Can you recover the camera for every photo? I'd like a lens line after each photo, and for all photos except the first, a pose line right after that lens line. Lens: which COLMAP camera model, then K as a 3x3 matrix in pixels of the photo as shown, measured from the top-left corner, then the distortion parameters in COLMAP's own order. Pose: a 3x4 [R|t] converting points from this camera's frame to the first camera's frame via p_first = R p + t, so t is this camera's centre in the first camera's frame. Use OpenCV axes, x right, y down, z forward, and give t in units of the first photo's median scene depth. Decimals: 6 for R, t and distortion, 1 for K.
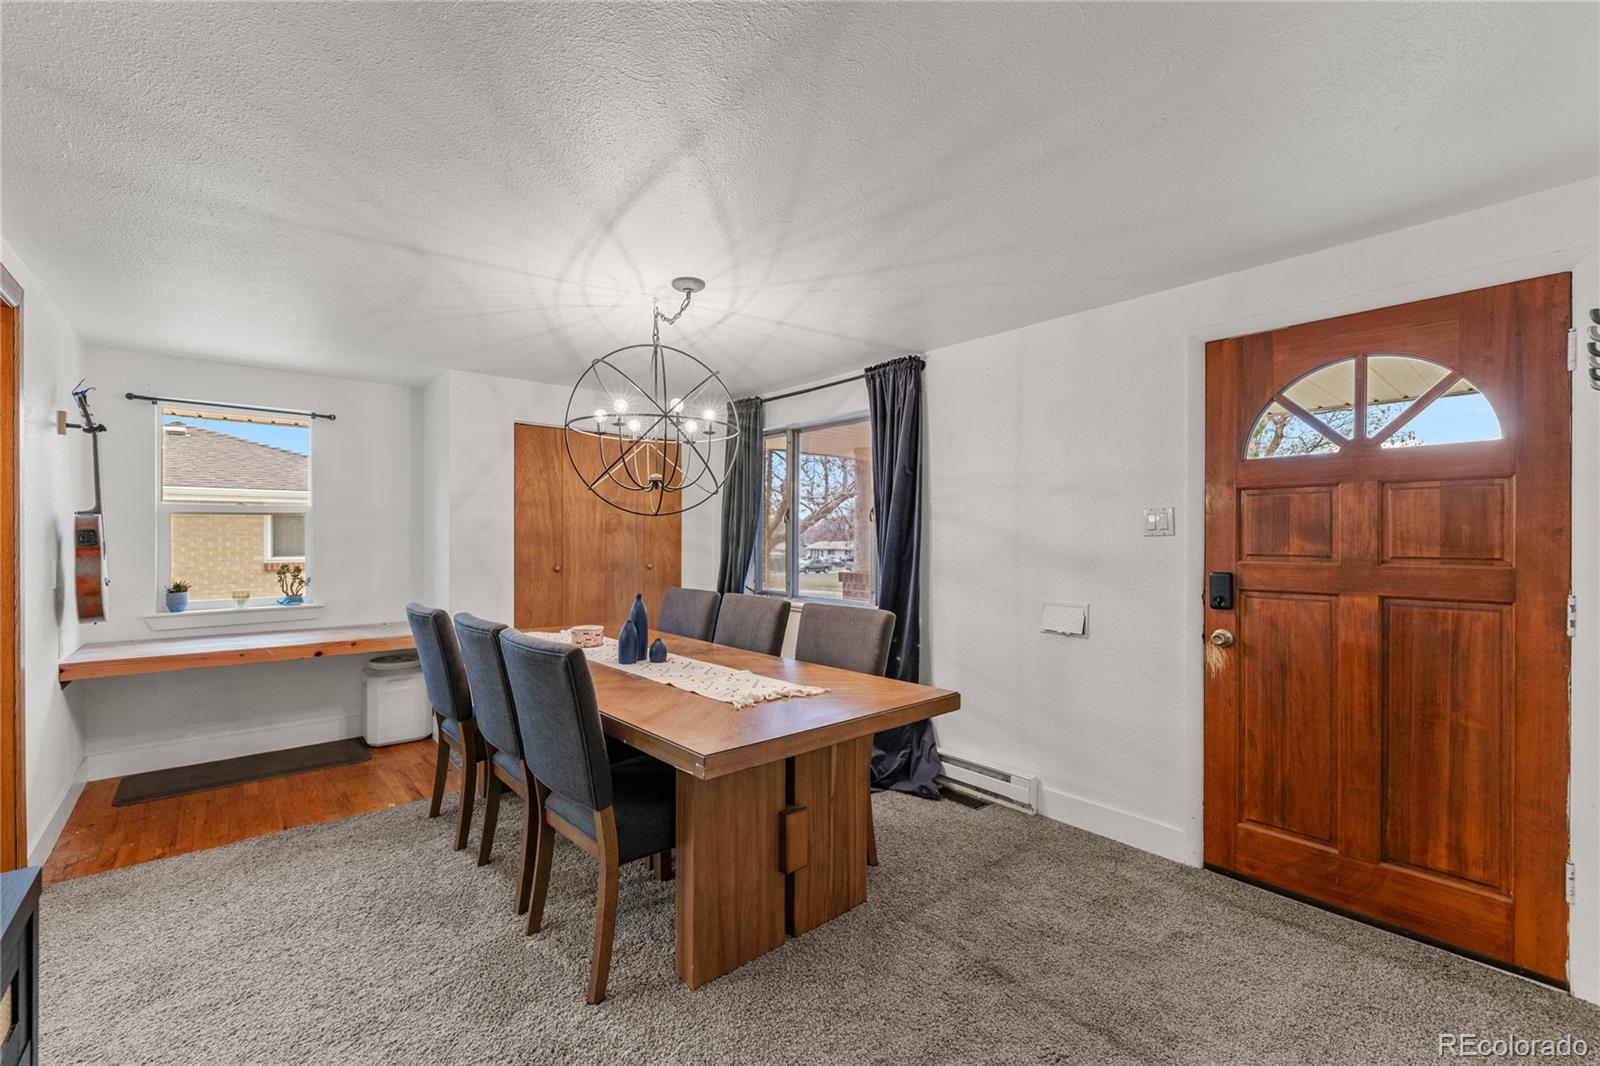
lens RADIAL K [[679.9, 0, 790.0], [0, 679.9, 525.5], [0, 0, 1]] dist [0.001166, -0.000029]
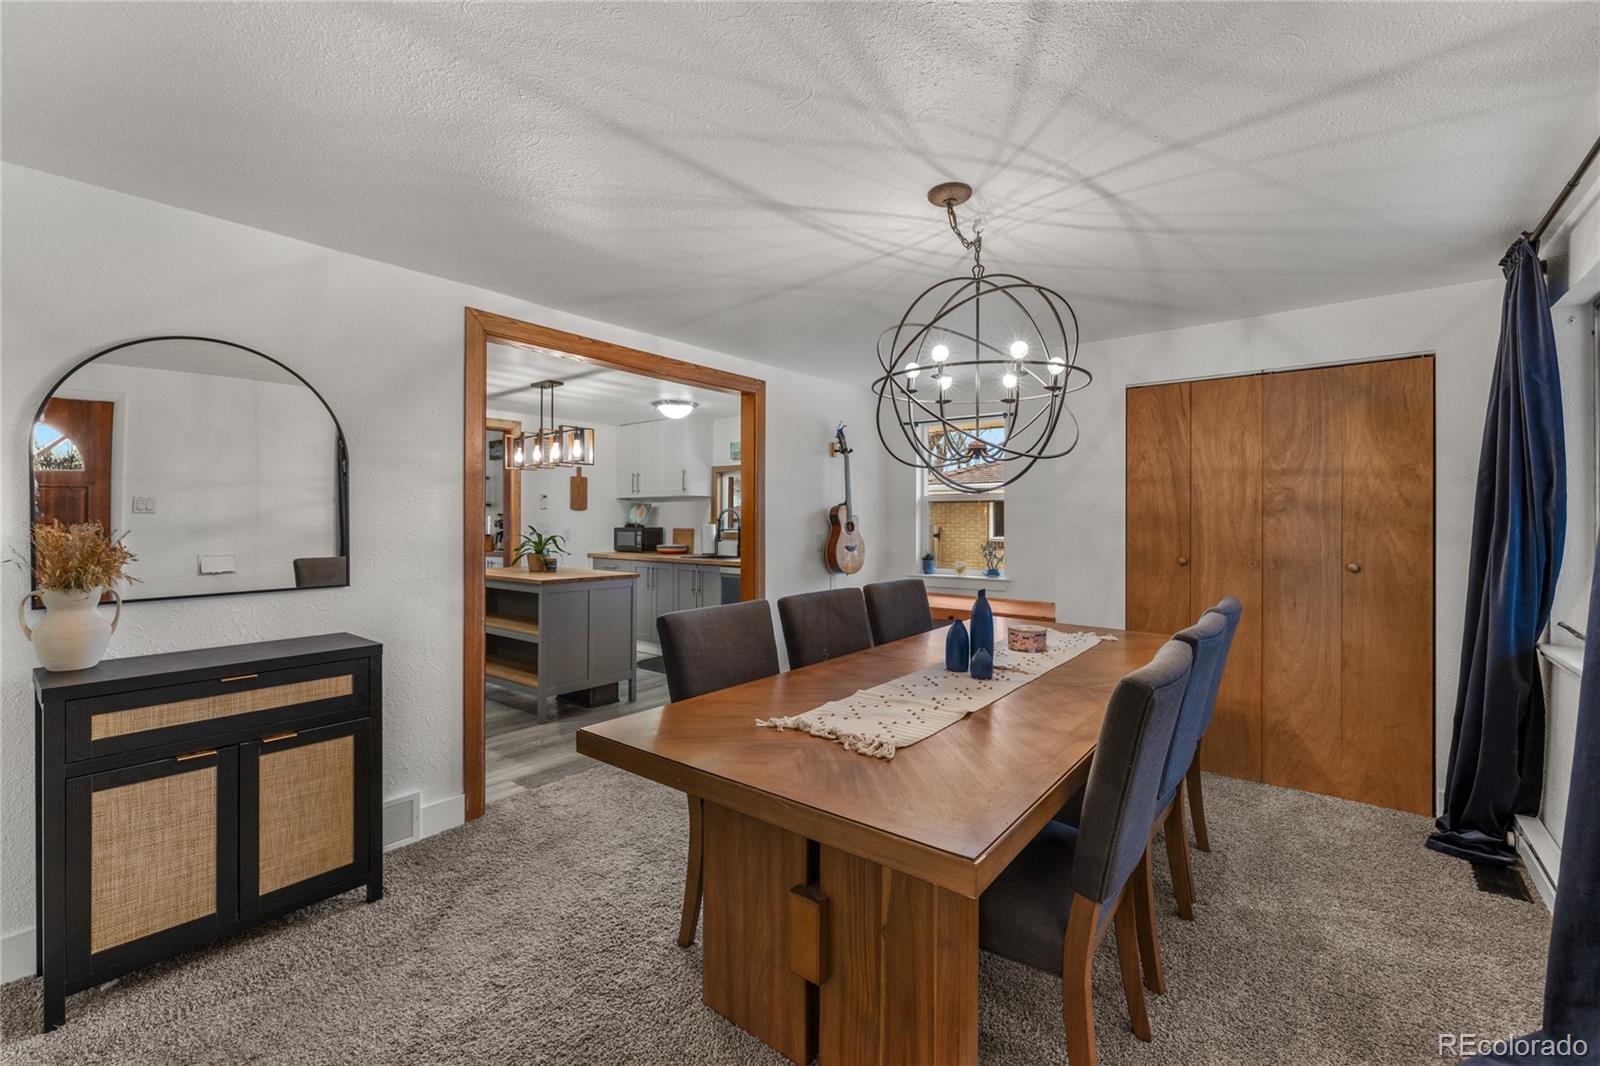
lens RADIAL K [[679.9, 0, 790.0], [0, 679.9, 525.5], [0, 0, 1]] dist [0.001166, -0.000029]
pose [[0.181009, 0.010445, -0.983426, 0.357668], [0.019393, 0.999711, 0.014188, 0.002536], [0.983290, -0.021640, 0.180755, 0.420895]]
